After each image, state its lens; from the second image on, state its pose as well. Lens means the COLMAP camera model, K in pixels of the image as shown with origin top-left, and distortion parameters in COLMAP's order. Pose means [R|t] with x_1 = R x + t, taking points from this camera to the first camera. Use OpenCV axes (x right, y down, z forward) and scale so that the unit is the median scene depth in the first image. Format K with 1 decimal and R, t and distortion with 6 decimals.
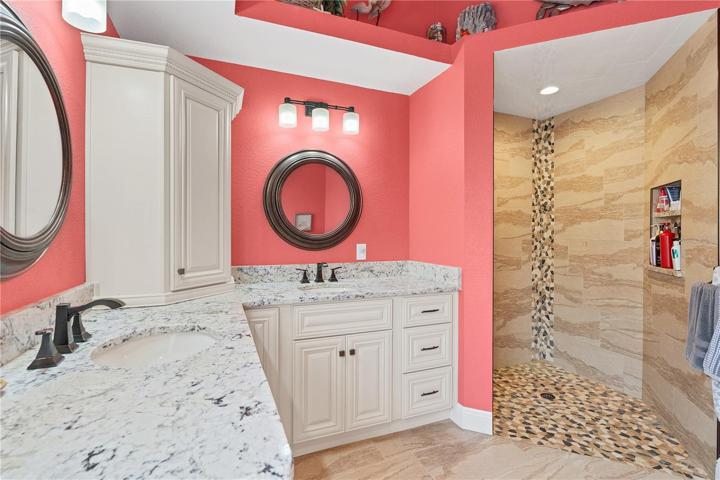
lens RADIAL K [[343.2, 0, 357.5], [0, 343.2, 237.5], [0, 0, 1]] dist [-0.004240, -0.000568]
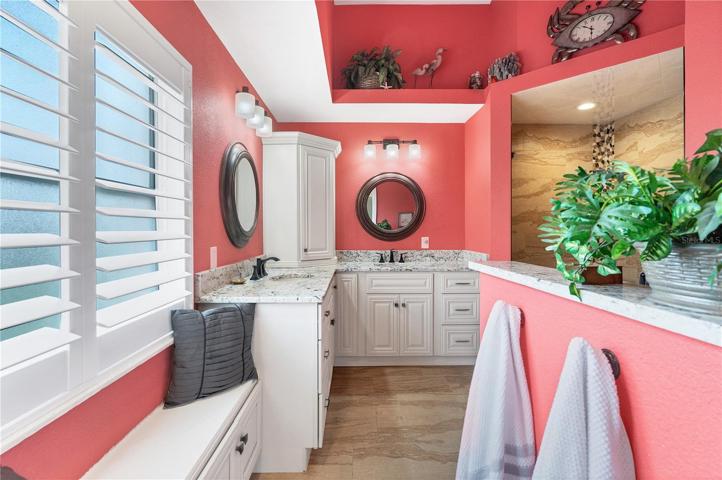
lens RADIAL K [[344.2, 0, 358.5], [0, 344.2, 237.5], [0, 0, 1]] dist [-0.004240, -0.000568]
pose [[0.934800, 0.002093, -0.355169, 0.277387], [0.001178, 0.999959, 0.008995, 0.009207], [0.355173, -0.008827, 0.934759, -0.426138]]
